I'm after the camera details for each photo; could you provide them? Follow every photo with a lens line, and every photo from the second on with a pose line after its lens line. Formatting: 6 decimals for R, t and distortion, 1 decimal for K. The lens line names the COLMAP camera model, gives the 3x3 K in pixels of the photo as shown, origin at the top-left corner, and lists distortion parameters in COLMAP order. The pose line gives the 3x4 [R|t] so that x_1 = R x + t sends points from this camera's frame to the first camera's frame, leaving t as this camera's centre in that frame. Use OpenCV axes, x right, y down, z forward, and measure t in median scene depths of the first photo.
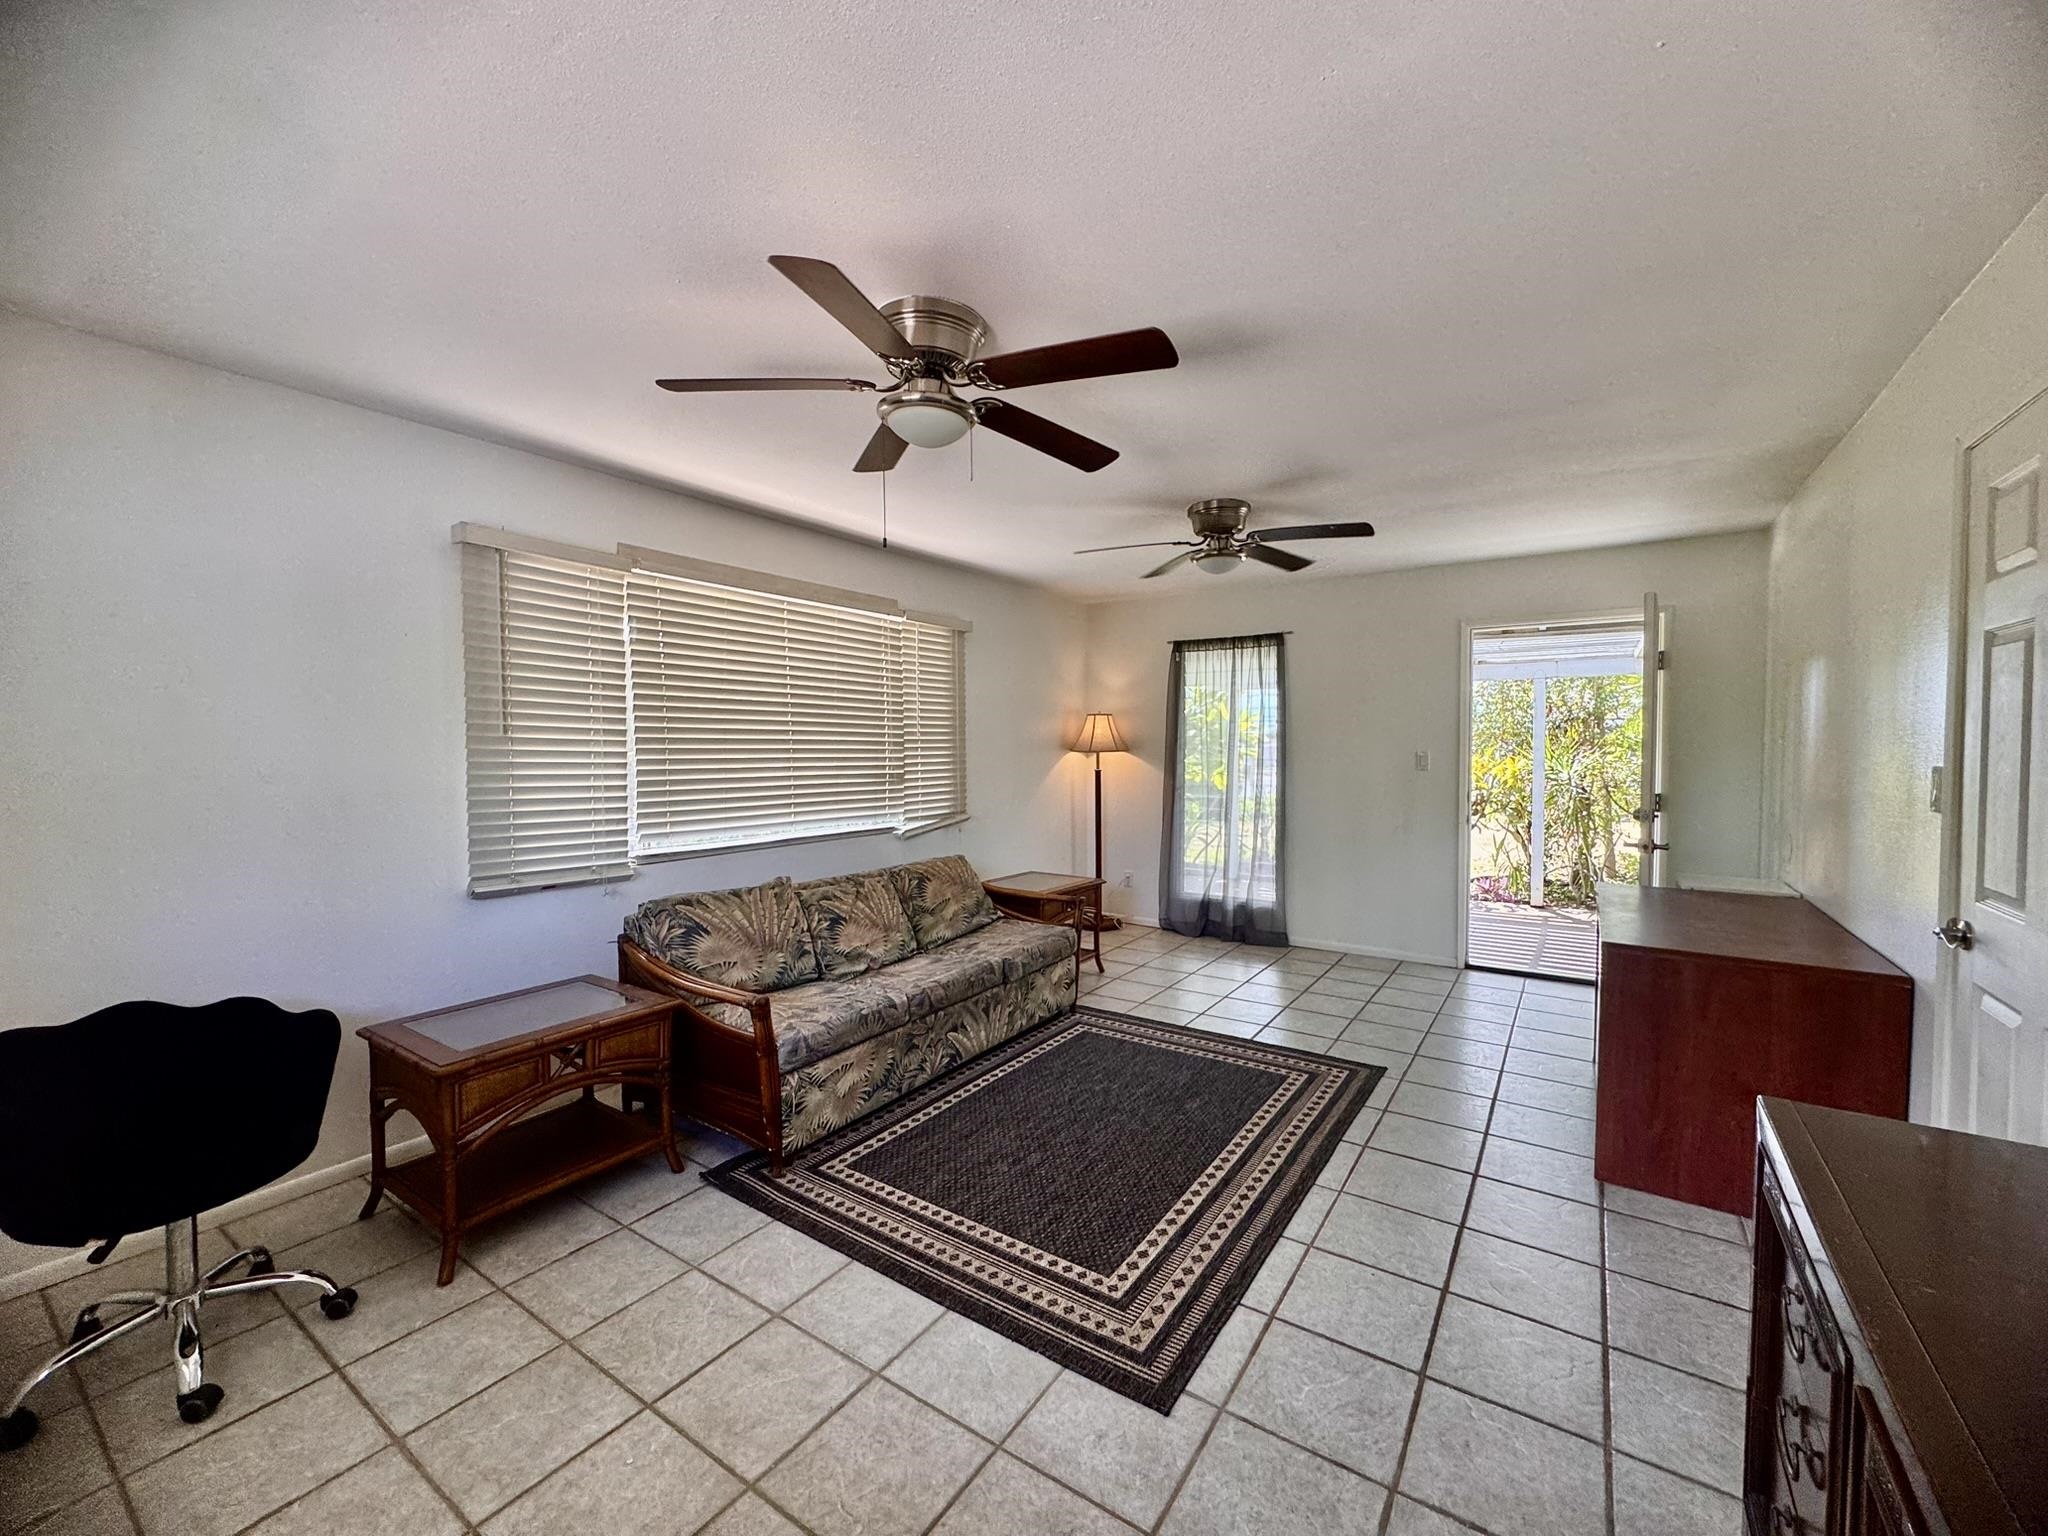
lens RADIAL K [[822.4, 0, 1024.0], [0, 822.4, 768.0], [0, 0, 1]] dist [-0.003725, -0.000205]
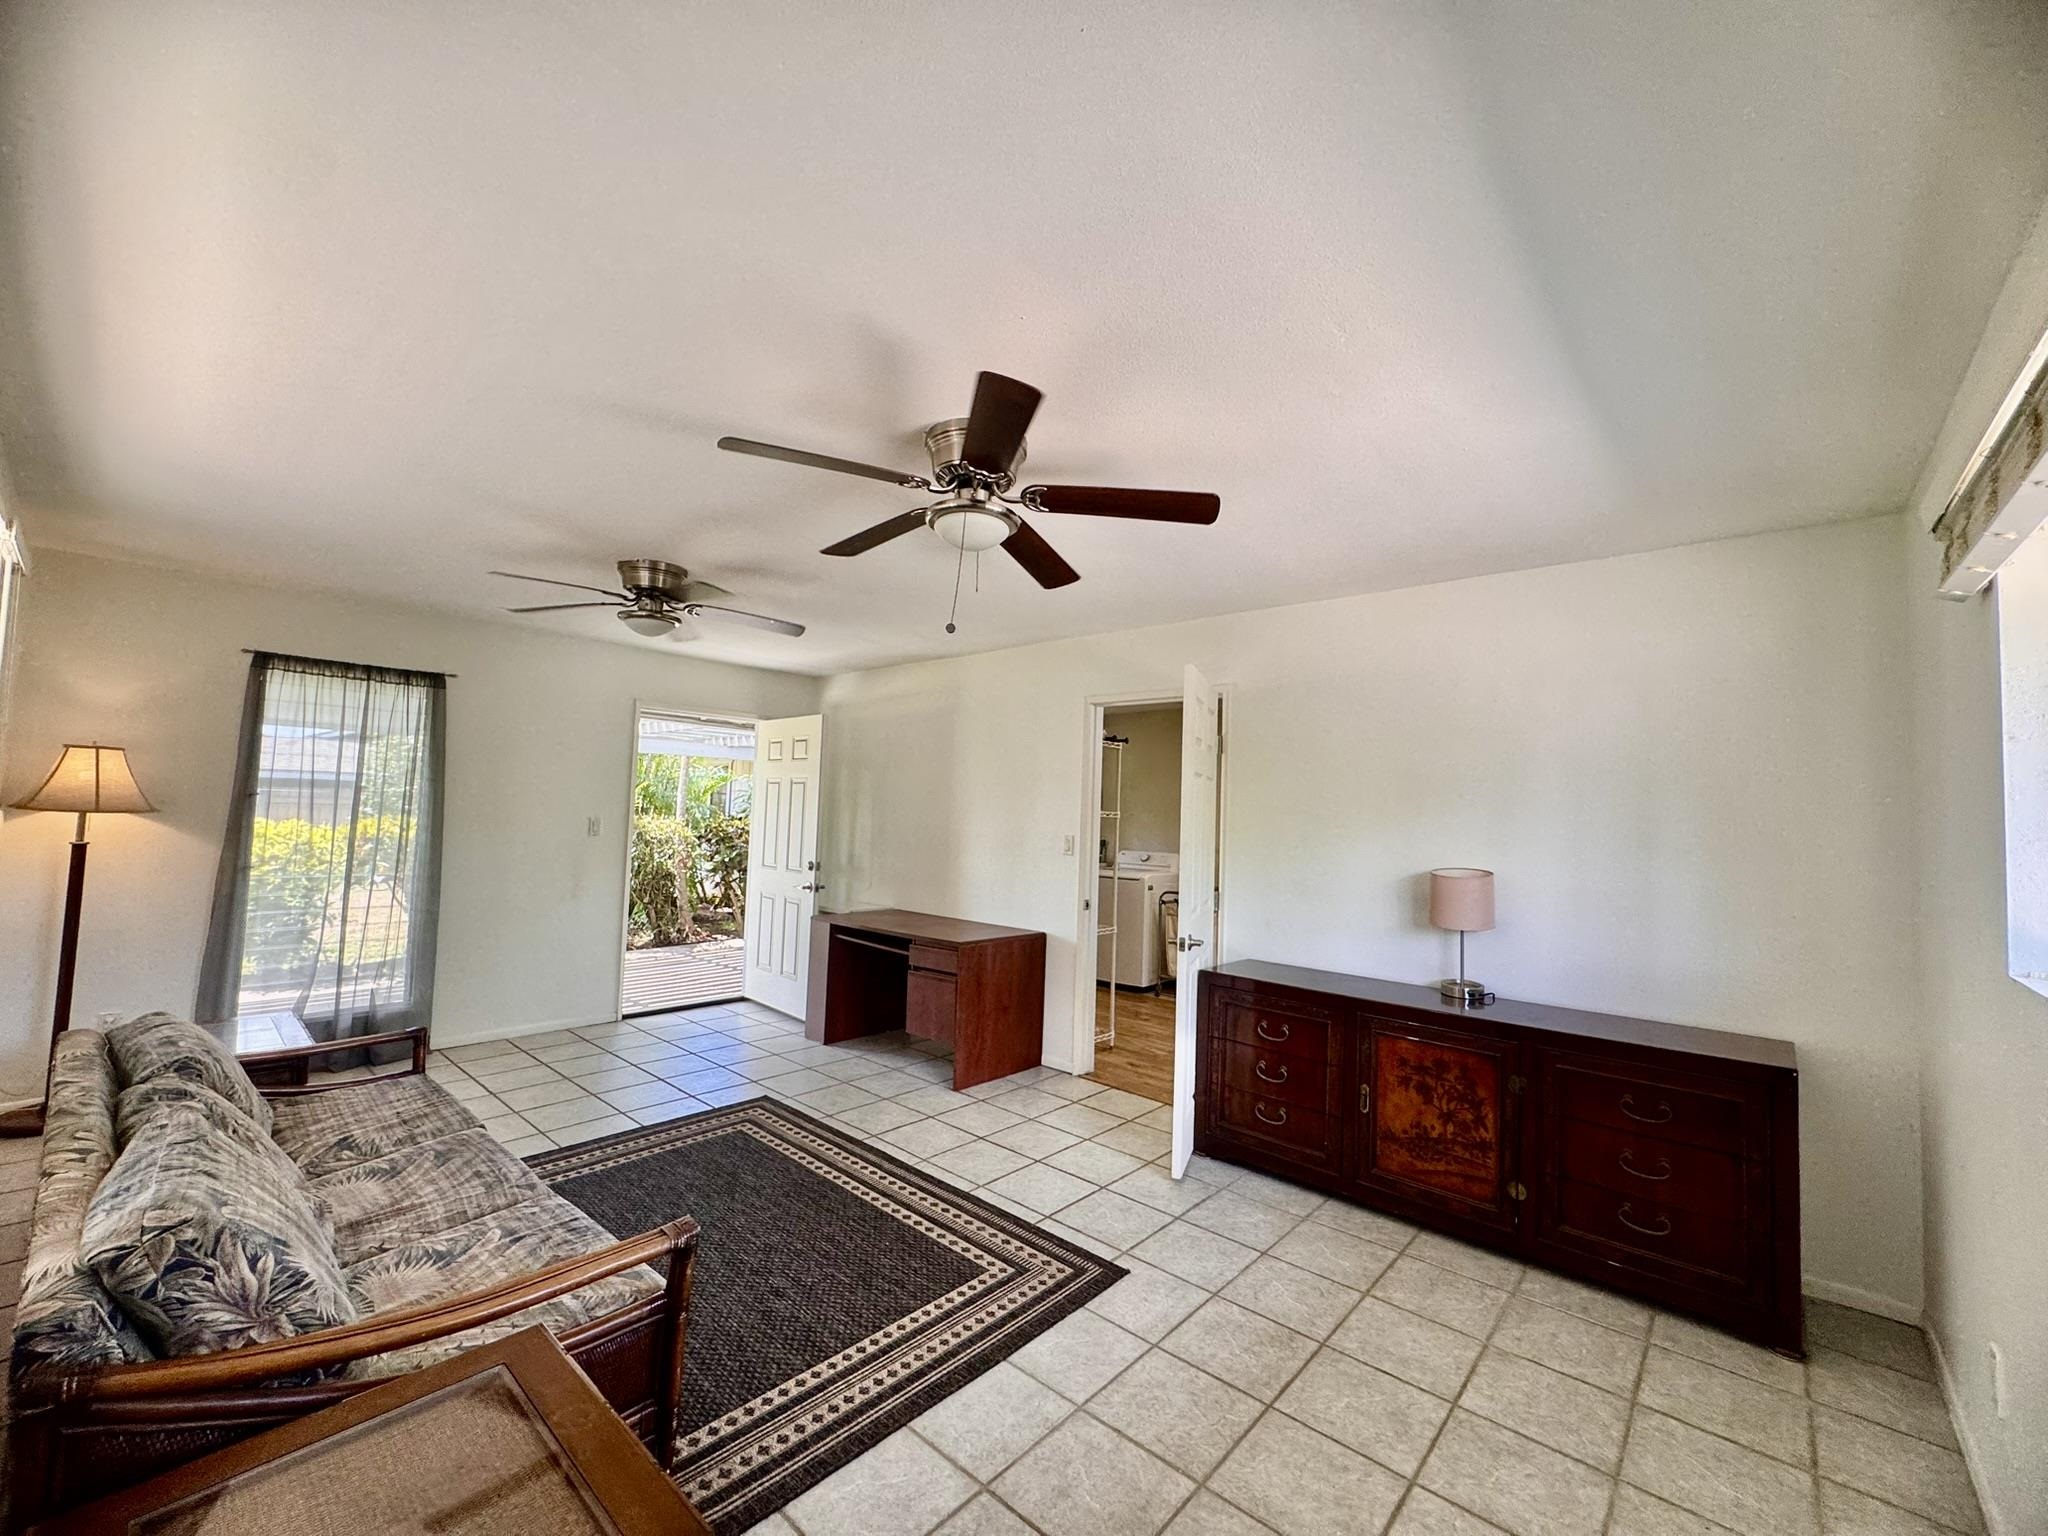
lens RADIAL K [[822.4, 0, 1024.0], [0, 822.4, 768.0], [0, 0, 1]] dist [-0.003725, -0.000205]
pose [[0.128469, 0.063757, 0.989662, -0.771320], [-0.000775, 0.997937, -0.064189, -0.026674], [-0.991713, 0.007479, 0.128253, 0.536871]]
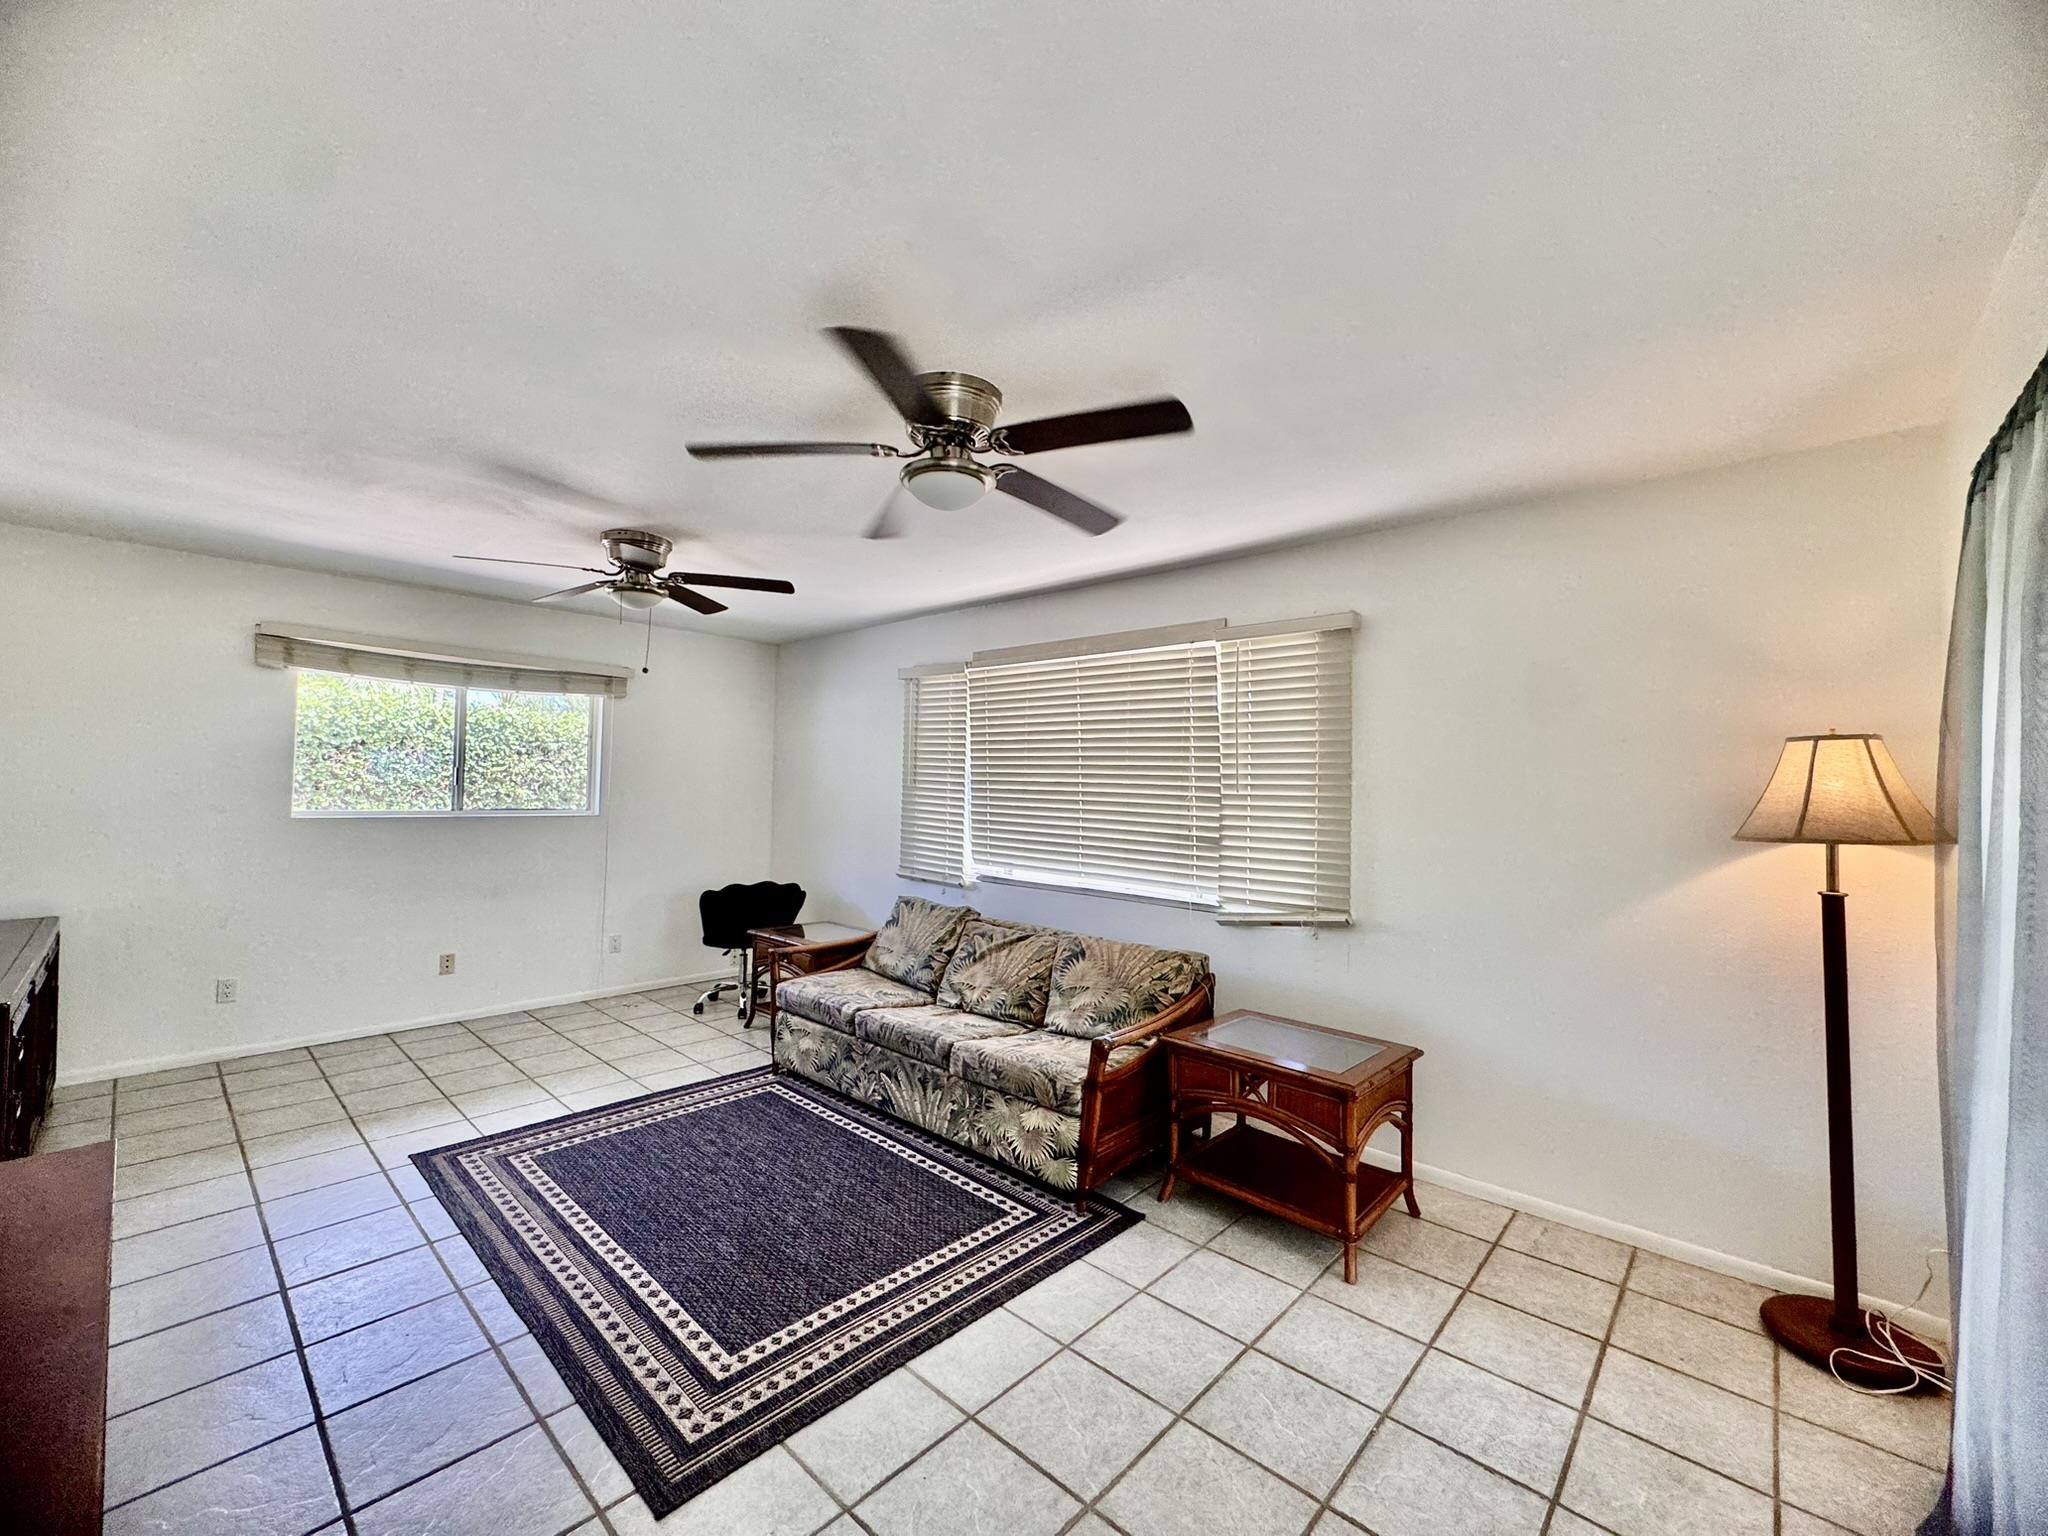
lens RADIAL K [[822.4, 0, 1024.0], [0, 822.4, 768.0], [0, 0, 1]] dist [-0.003725, -0.000205]
pose [[-0.142521, -0.026889, -0.989427, 0.961793], [-0.054010, 0.998353, -0.019352, -0.051052], [0.988317, 0.050681, -0.143738, 1.376065]]
